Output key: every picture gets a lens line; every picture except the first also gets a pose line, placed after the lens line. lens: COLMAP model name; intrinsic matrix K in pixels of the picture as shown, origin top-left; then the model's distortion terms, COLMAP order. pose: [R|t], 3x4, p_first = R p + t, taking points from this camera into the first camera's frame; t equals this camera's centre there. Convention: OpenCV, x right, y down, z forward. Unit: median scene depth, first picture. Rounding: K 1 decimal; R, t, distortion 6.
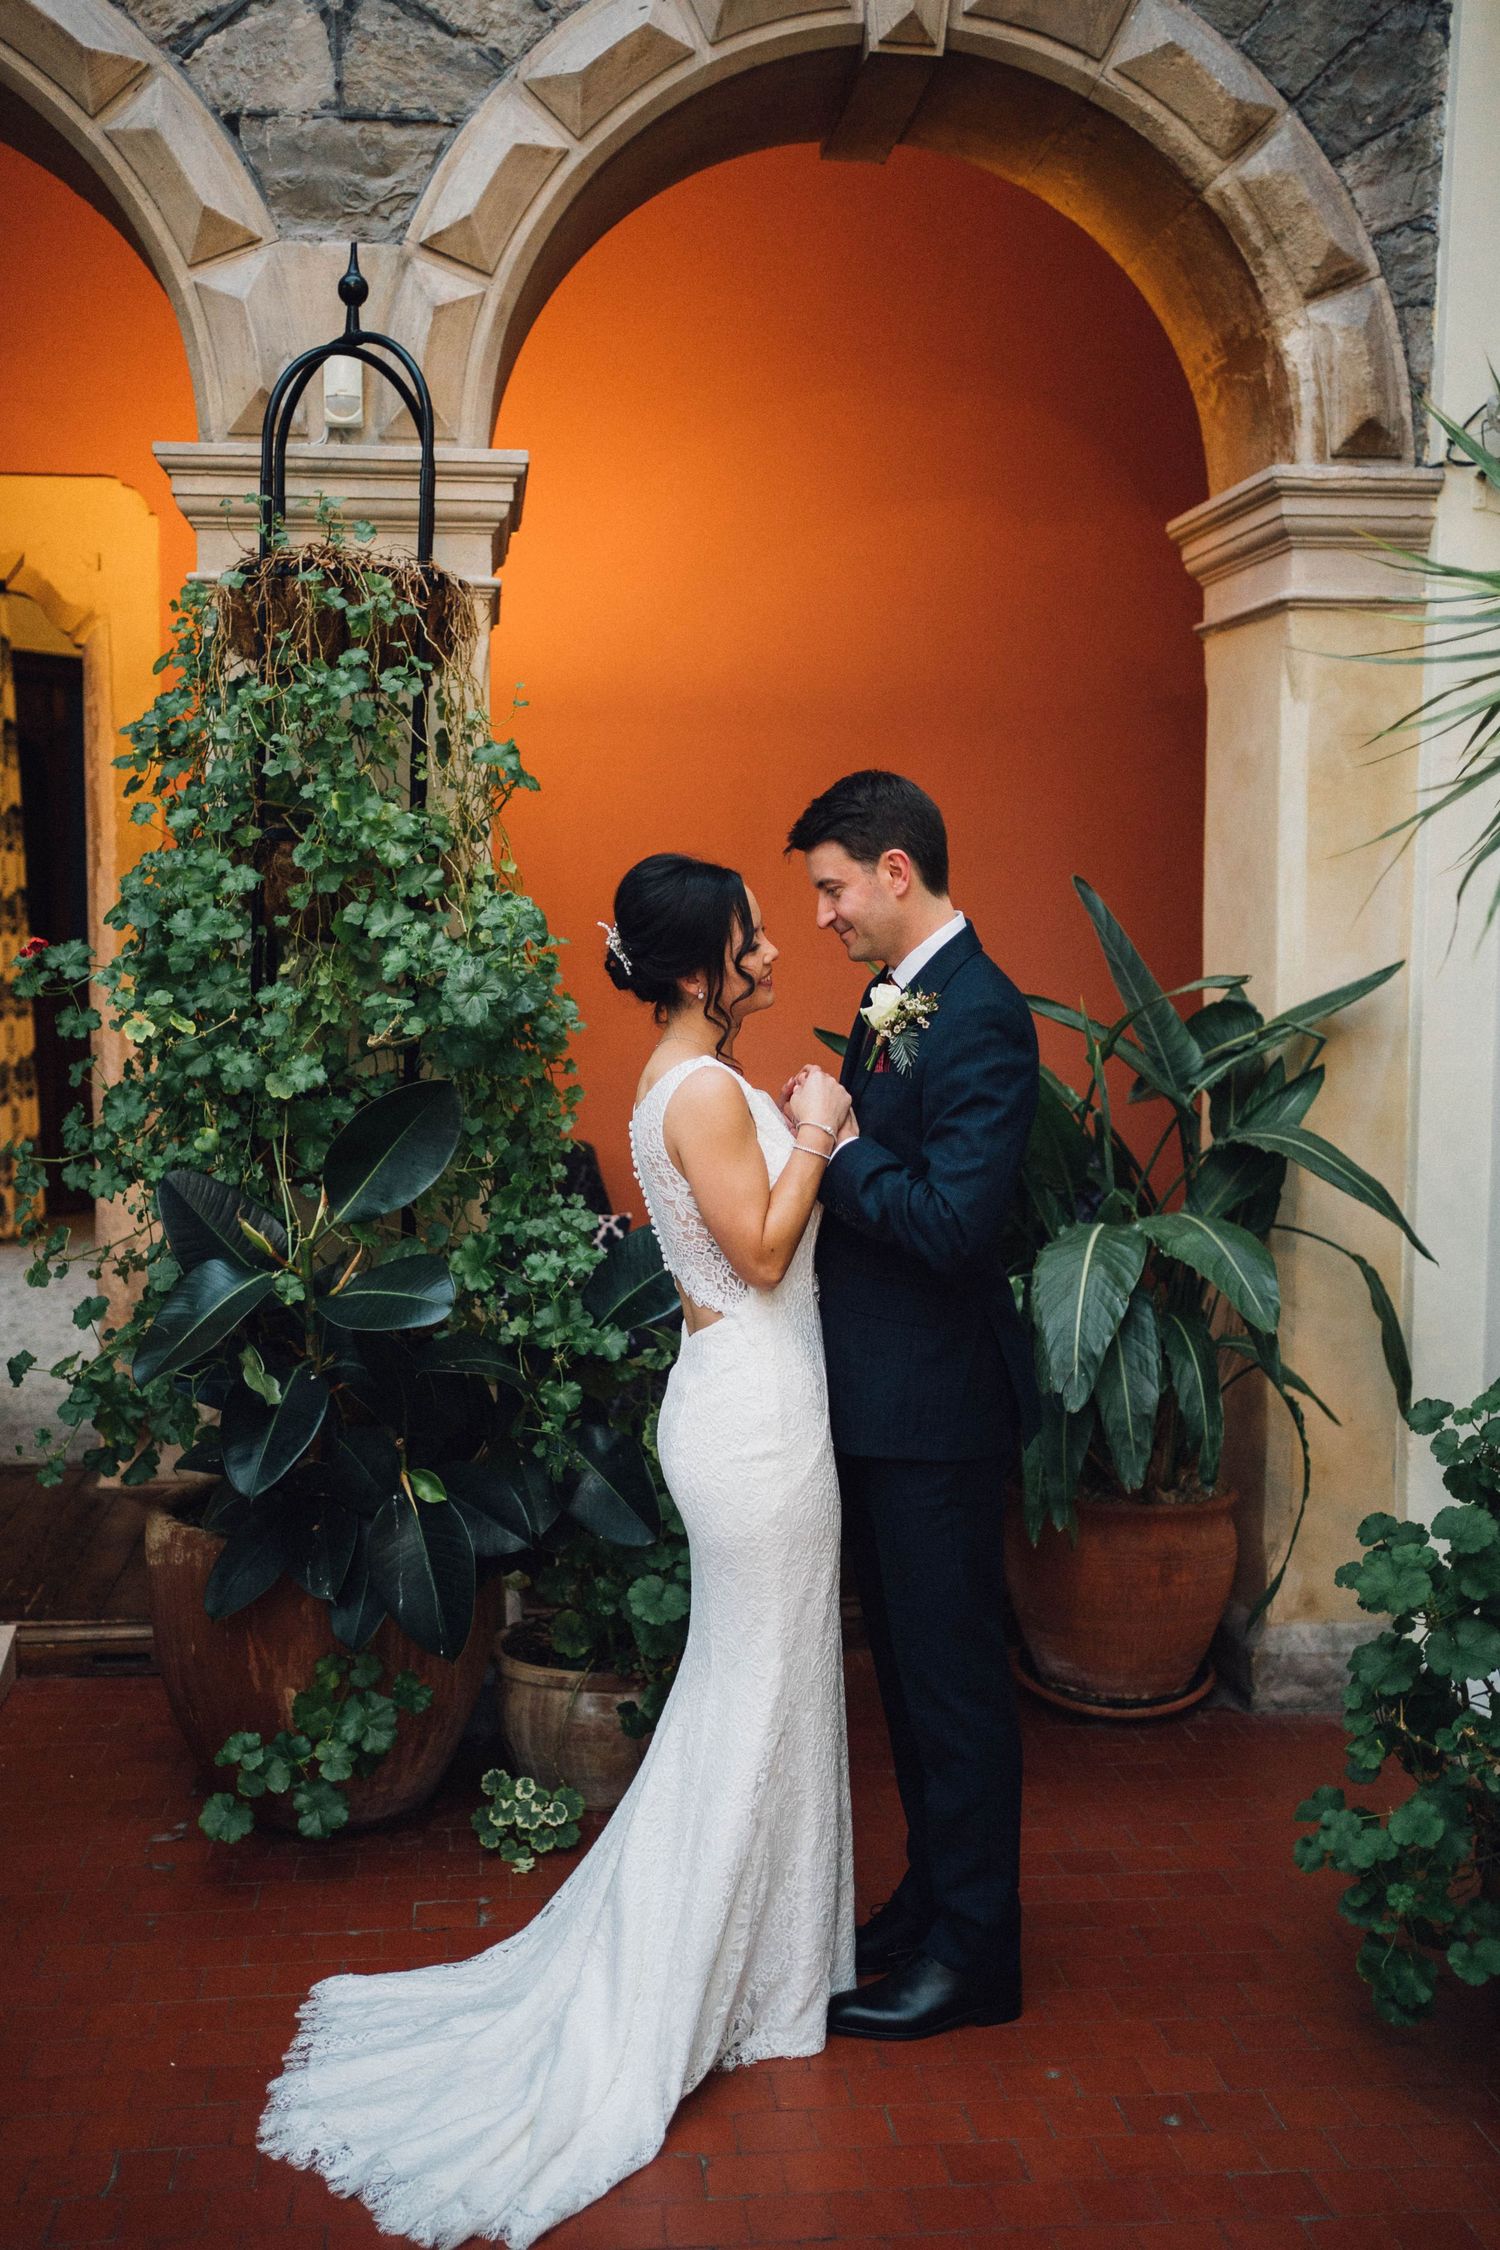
lens RADIAL K [[2288.6, 0, 719.7], [0, 2288.6, 1117.7], [0, 0, 1]] dist [-0.017104, 0.156099]
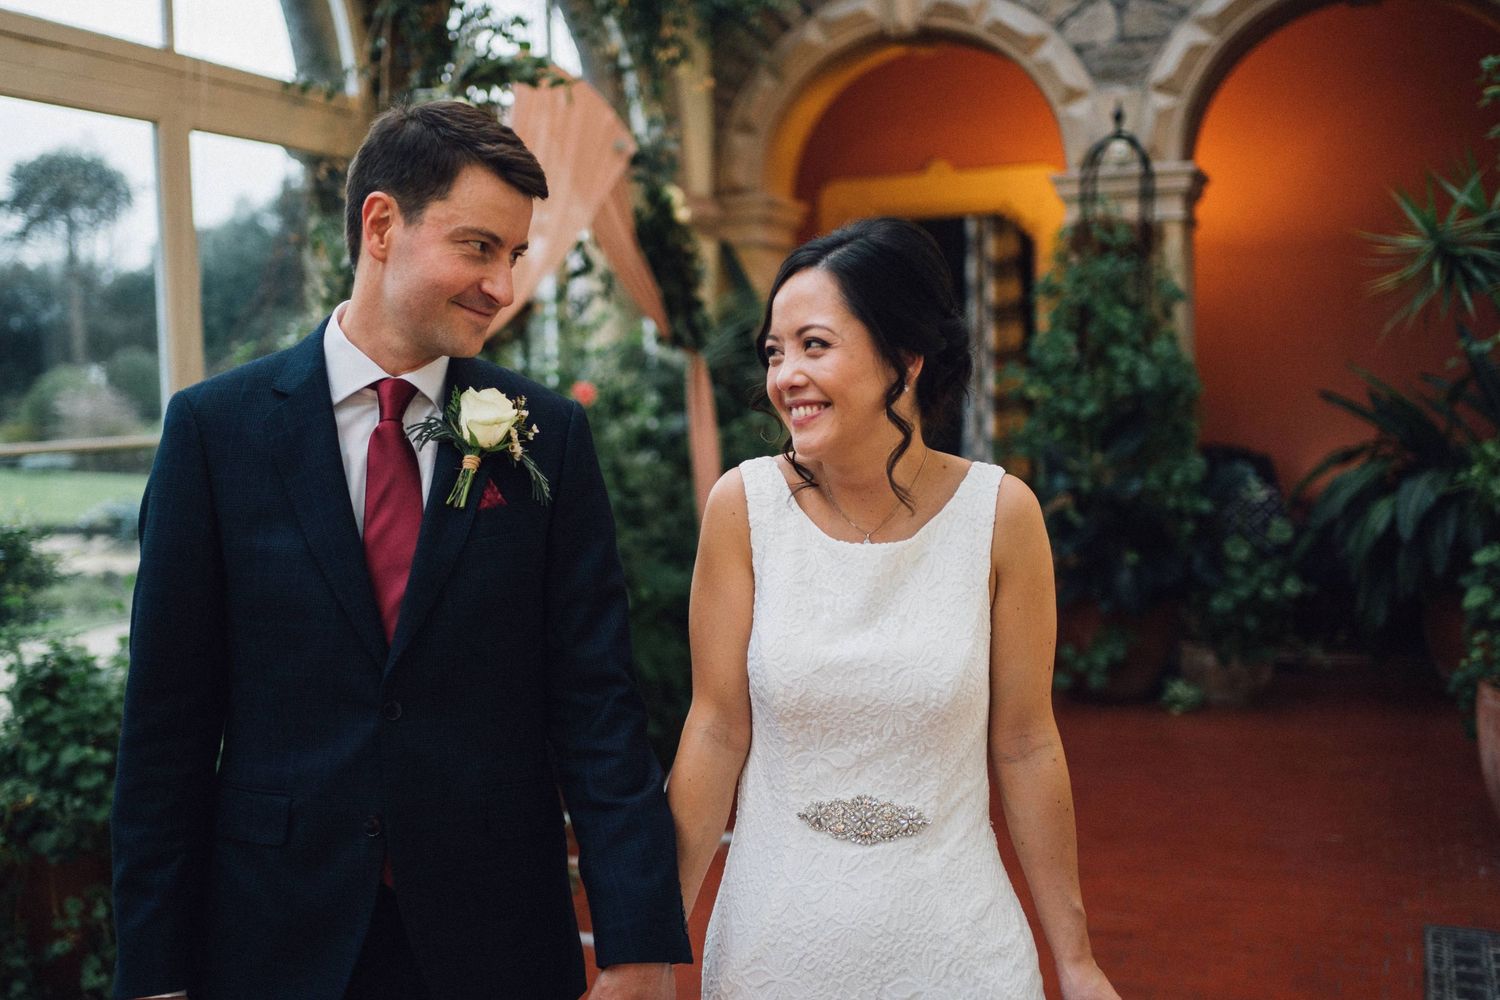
lens RADIAL K [[1525.7, 0, 750.0], [0, 1525.7, 500.0], [0, 0, 1]] dist [-0.017104, 0.156099]
pose [[0.892479, 0.005475, -0.451056, 0.272893], [-0.009961, 0.999922, -0.007570, 0.105683], [0.450979, 0.011249, 0.892464, -0.806218]]
